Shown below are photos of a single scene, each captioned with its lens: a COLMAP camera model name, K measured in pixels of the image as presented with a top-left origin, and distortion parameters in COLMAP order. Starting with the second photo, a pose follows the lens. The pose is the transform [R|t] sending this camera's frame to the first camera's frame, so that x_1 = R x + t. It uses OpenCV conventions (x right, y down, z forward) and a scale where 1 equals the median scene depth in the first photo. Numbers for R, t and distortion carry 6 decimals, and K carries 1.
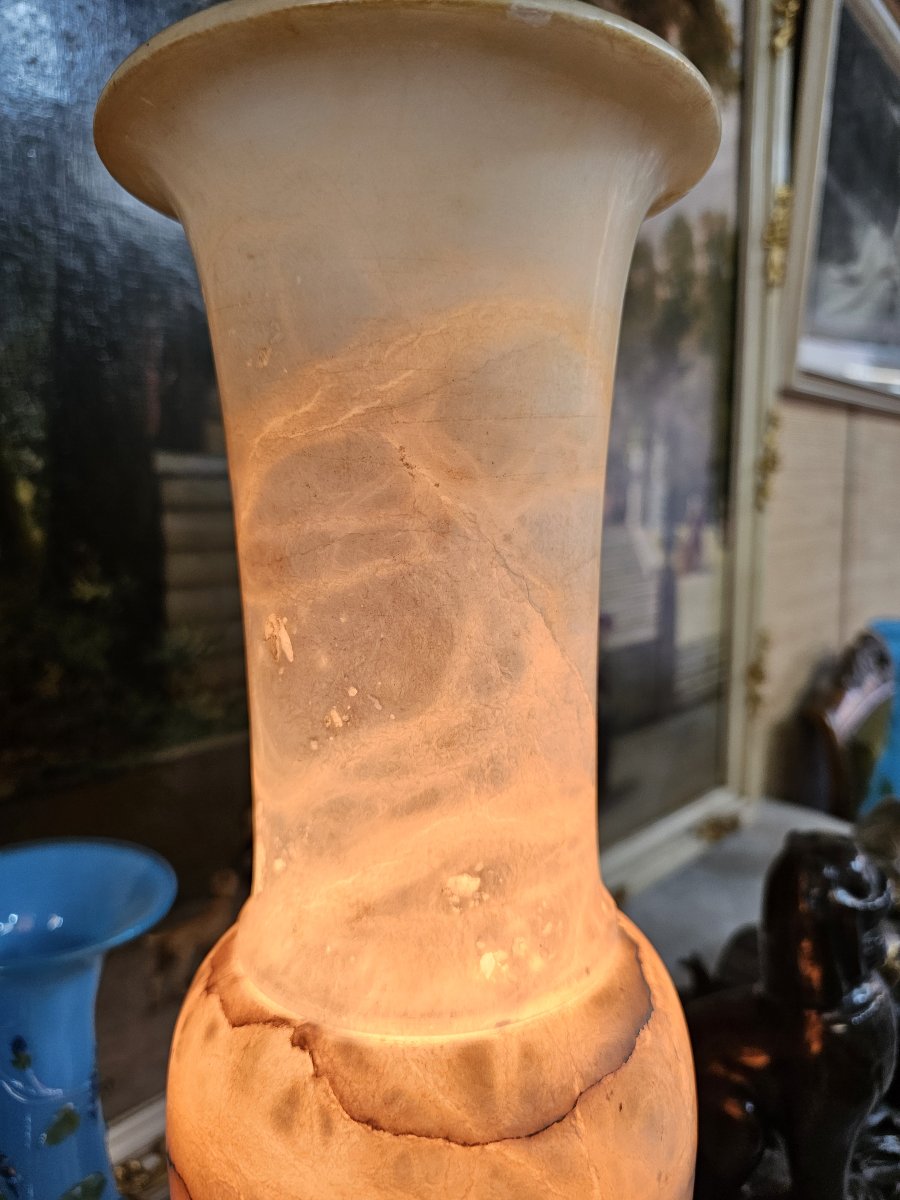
lens RADIAL K [[857.4, 0, 450.0], [0, 857.4, 600.0], [0, 0, 1]] dist [-0.027121, 0.011985]
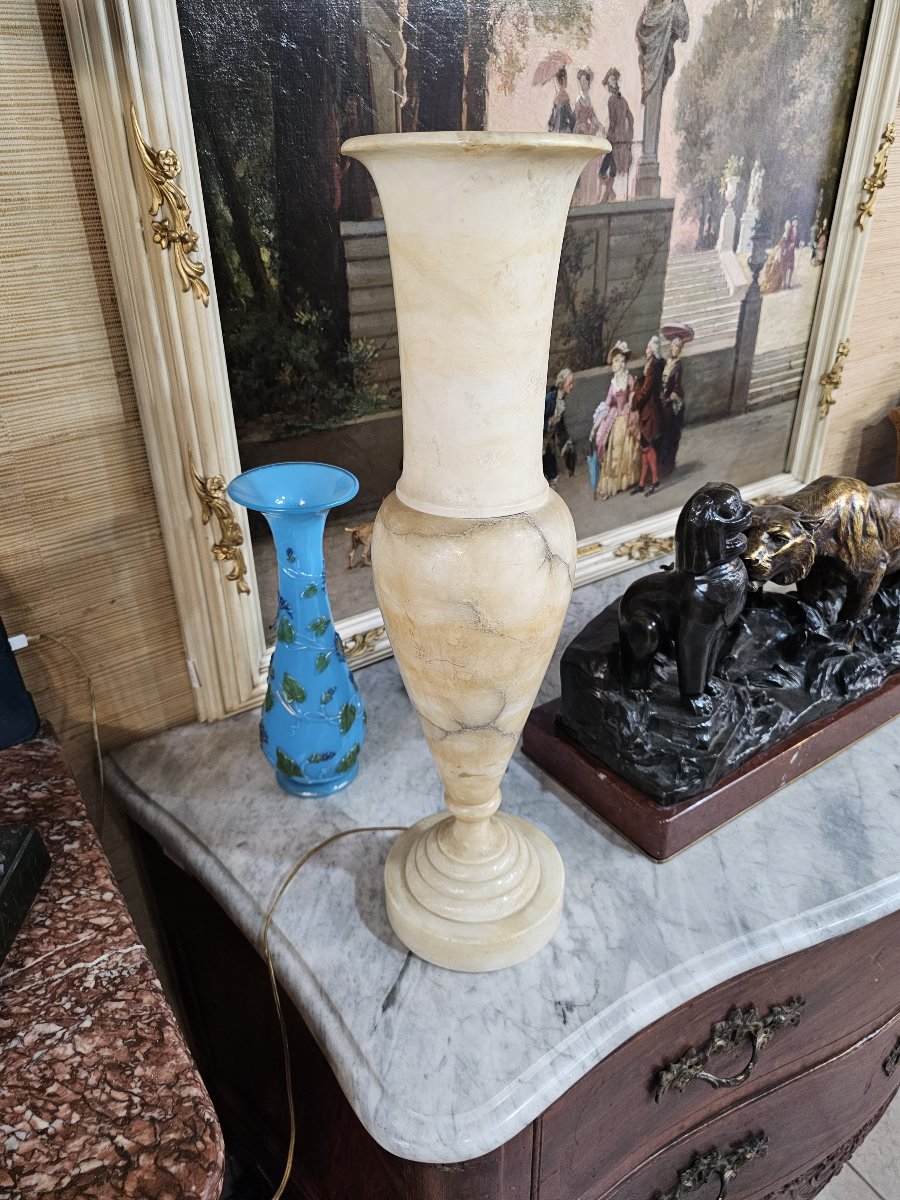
lens RADIAL K [[843.8, 0, 450.0], [0, 843.8, 600.0], [0, 0, 1]] dist [0.017413, -0.001063]
pose [[0.977477, 0.086927, -0.192308, 0.565080], [-0.012706, 0.933818, 0.357523, -0.240845], [0.210659, -0.347027, 0.913890, -1.664594]]
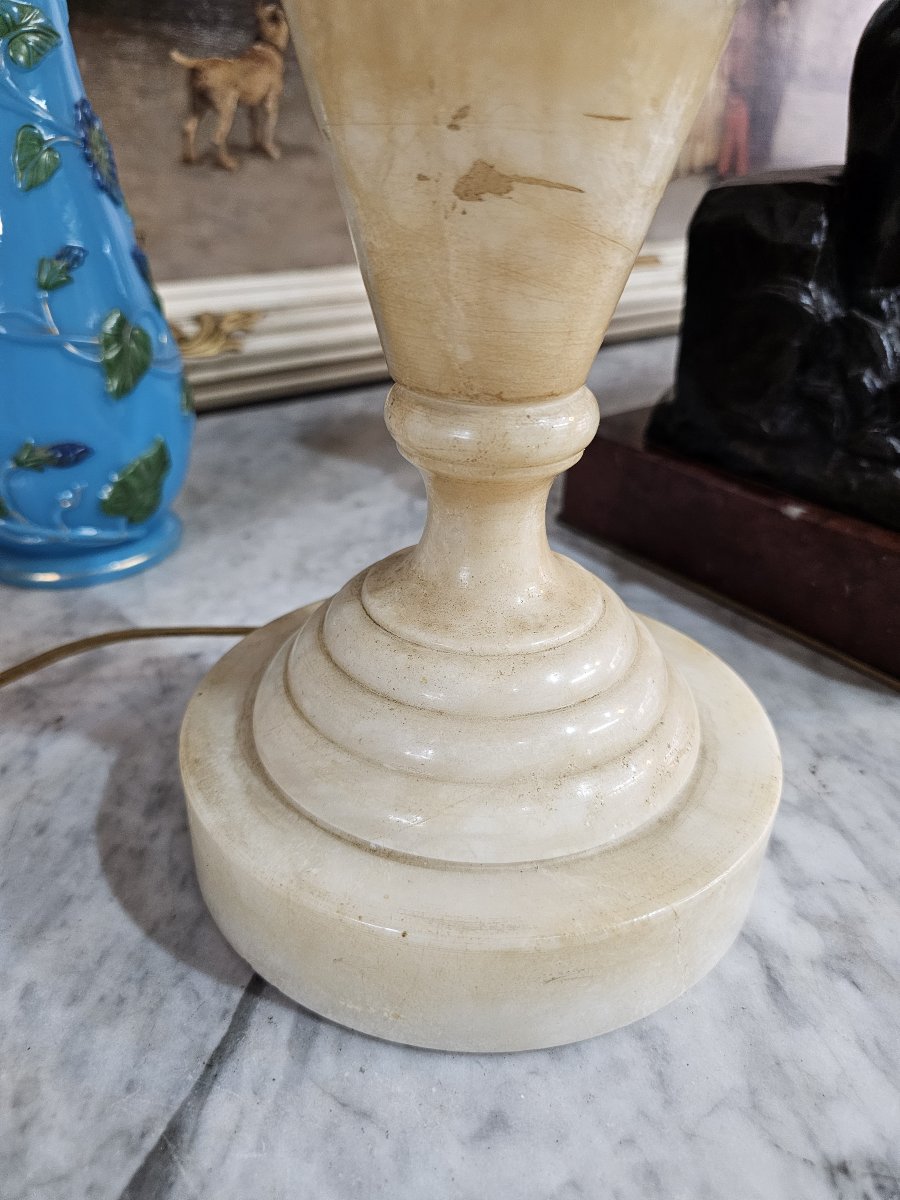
lens RADIAL K [[842.4, 0, 468.5], [0, 842.4, 637.2], [0, 0, 1]] dist [-0.007980, -0.001075]
pose [[0.989796, 0.104213, -0.097176, 0.130204], [-0.057830, 0.917089, 0.394465, 1.702963], [0.130227, -0.384821, 0.913758, 0.384754]]
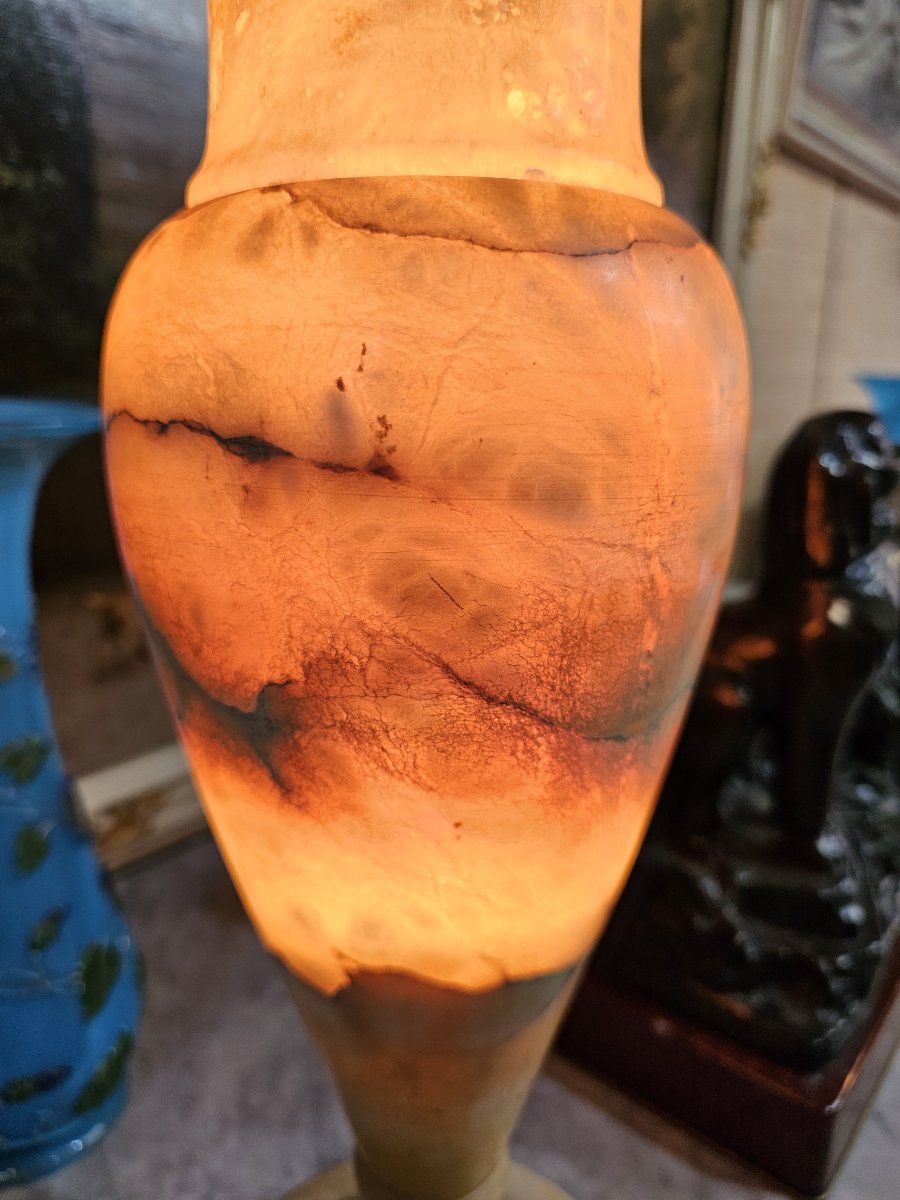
lens RADIAL K [[868.1, 0, 450.0], [0, 868.1, 600.0], [0, 0, 1]] dist [-0.034494, 0.007678]
pose [[0.998522, 0.003772, 0.054227, -0.057014], [-0.011491, 0.989693, 0.142743, 0.770273], [-0.053129, -0.143155, 0.988273, 0.170289]]
